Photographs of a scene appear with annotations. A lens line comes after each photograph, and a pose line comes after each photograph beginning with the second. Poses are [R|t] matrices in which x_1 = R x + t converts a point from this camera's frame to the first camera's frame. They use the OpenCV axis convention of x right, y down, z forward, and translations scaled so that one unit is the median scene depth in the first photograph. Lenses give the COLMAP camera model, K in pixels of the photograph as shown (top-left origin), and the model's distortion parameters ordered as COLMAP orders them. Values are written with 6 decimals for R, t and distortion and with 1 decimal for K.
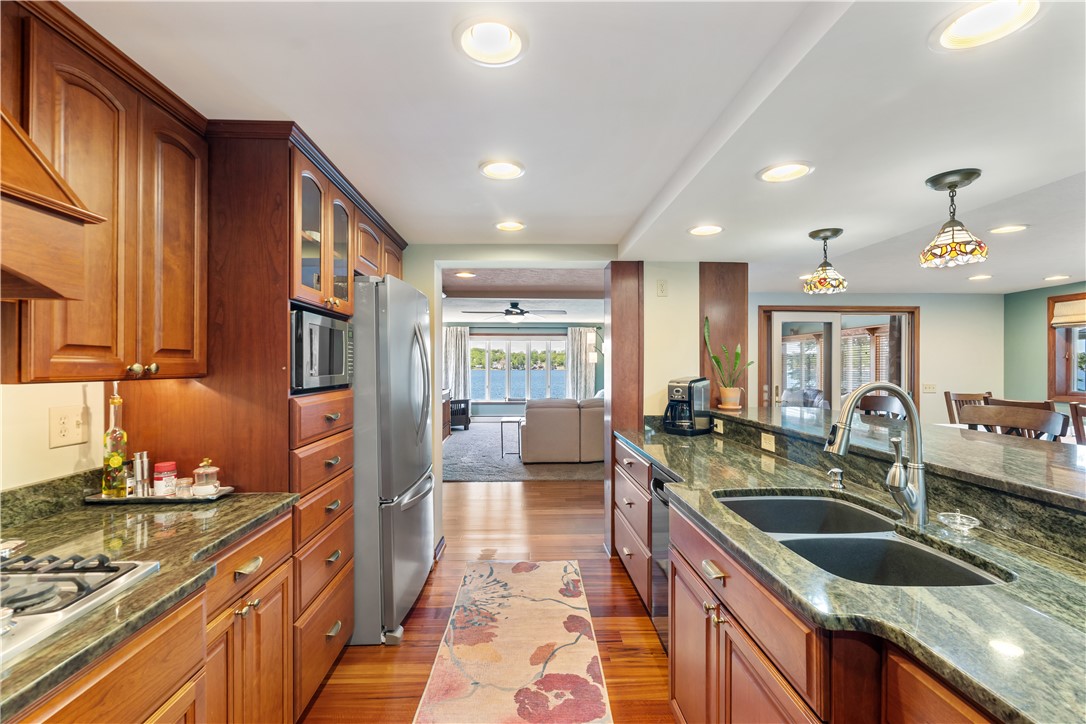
lens RADIAL K [[483.1, 0, 536.0], [0, 483.1, 364.0], [0, 0, 1]] dist [-0.004168, 0.003000]
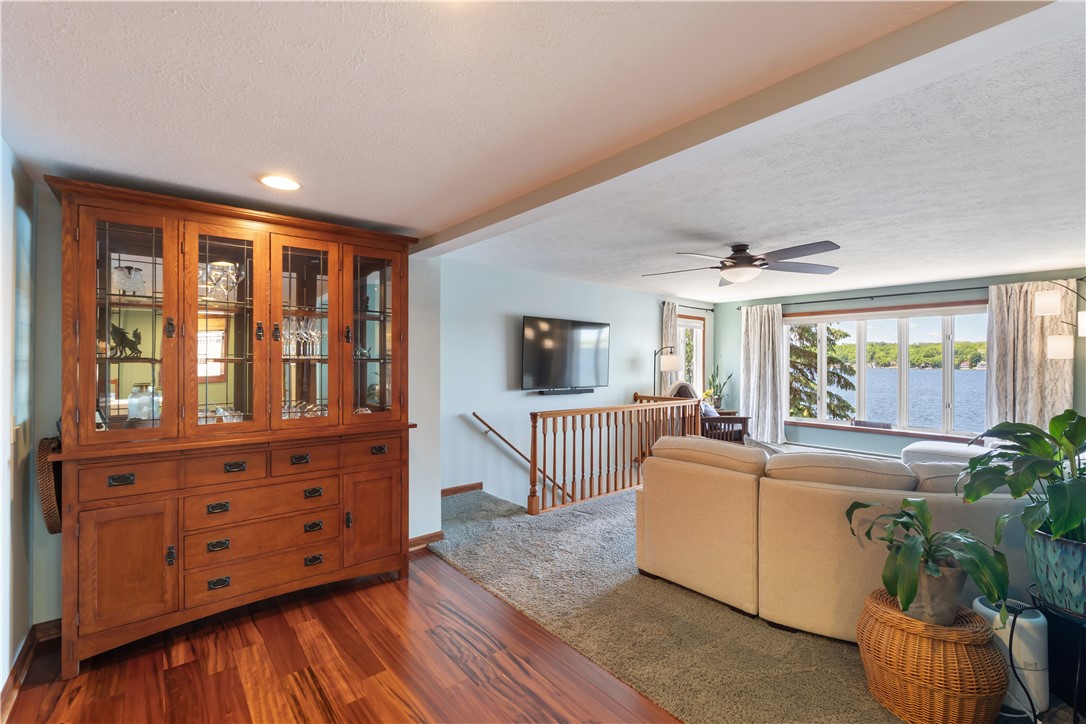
lens RADIAL K [[483.1, 0, 543.4], [0, 483.1, 358.4], [0, 0, 1]] dist [-0.004168, 0.003000]
pose [[0.633375, -0.004020, -0.773834, 0.179896], [-0.000910, 0.999982, -0.005939, 0.000233], [0.773844, 0.004466, 0.633360, 0.397029]]
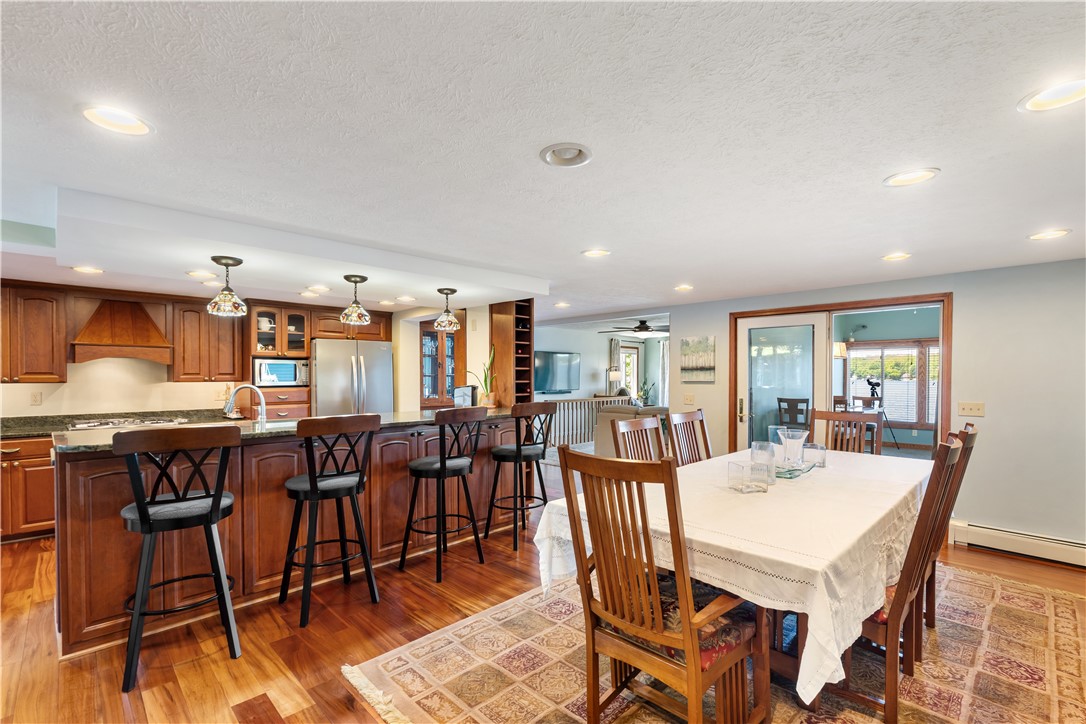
lens RADIAL K [[483.1, 0, 534.1], [0, 483.1, 378.2], [0, 0, 1]] dist [-0.004168, 0.003000]
pose [[0.678411, 0.002417, -0.734678, 0.479867], [0.003960, 0.999968, 0.006946, -0.001067], [0.734672, -0.007622, 0.678380, 0.044496]]
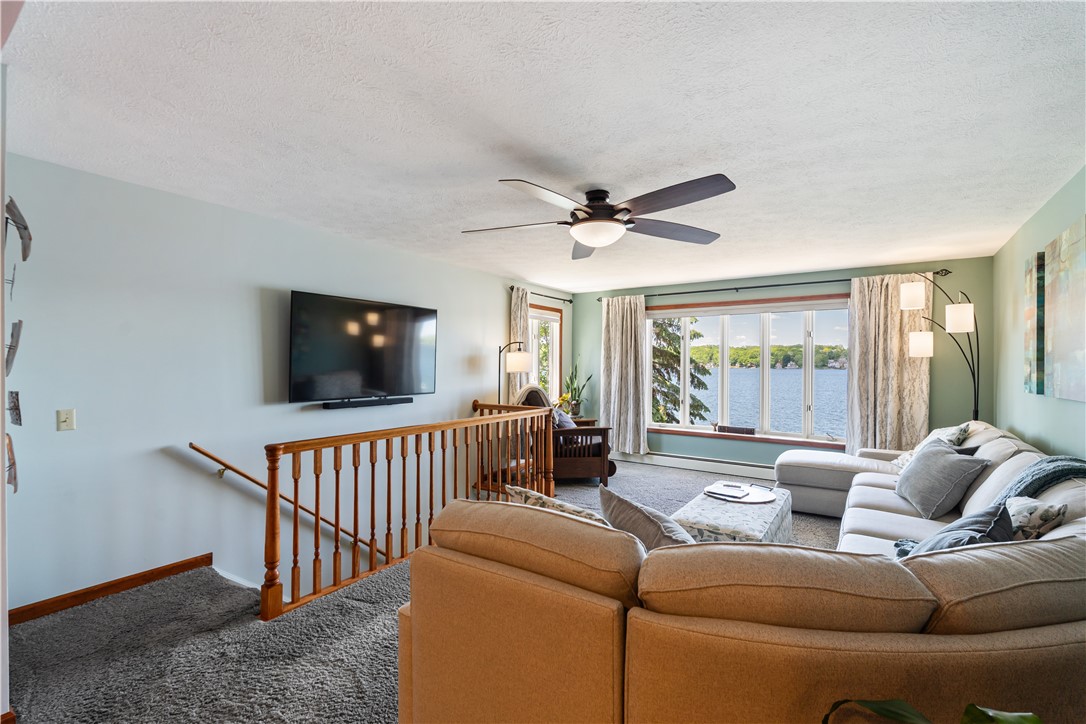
lens RADIAL K [[483.1, 0, 543.3], [0, 483.1, 363.3], [0, 0, 1]] dist [-0.004168, 0.003000]
pose [[0.813356, 0.001875, -0.581763, 0.107528], [-0.000366, 0.999996, 0.002710, 0.001925], [0.581766, -0.001991, 0.813354, 0.537657]]
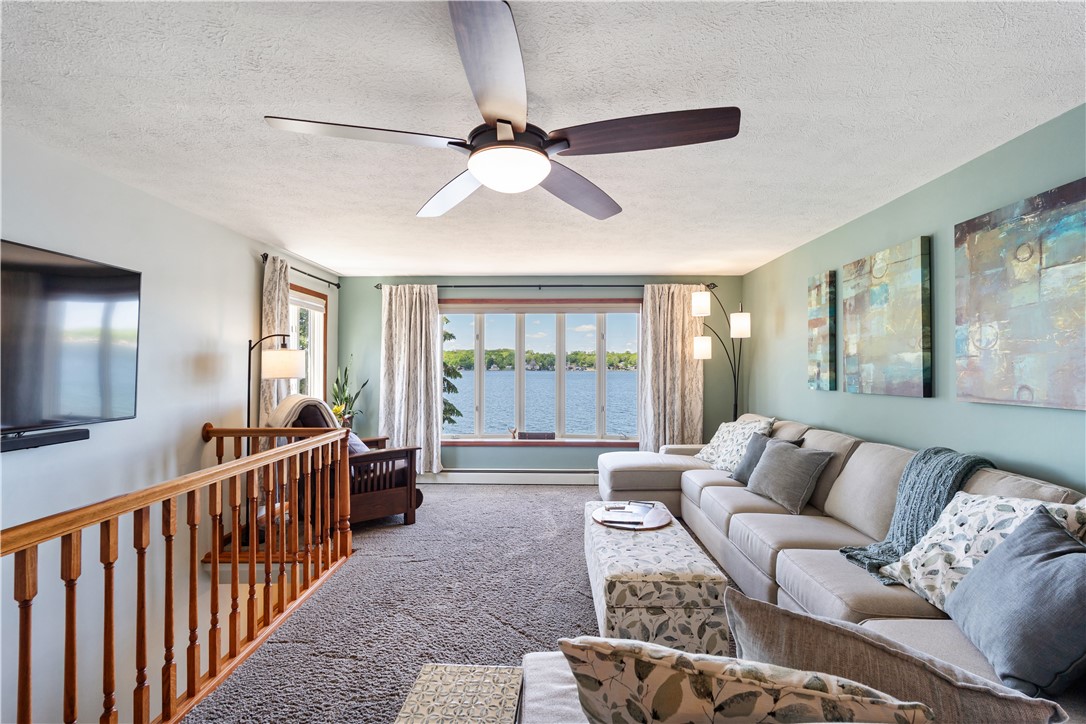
lens RADIAL K [[483.1, 0, 547.9], [0, 483.1, 363.6], [0, 0, 1]] dist [-0.004168, 0.003000]
pose [[0.999275, -0.001111, -0.038044, -0.011987], [0.001041, 0.999998, -0.001856, 0.002604], [0.038046, 0.001815, 0.999274, 0.598565]]
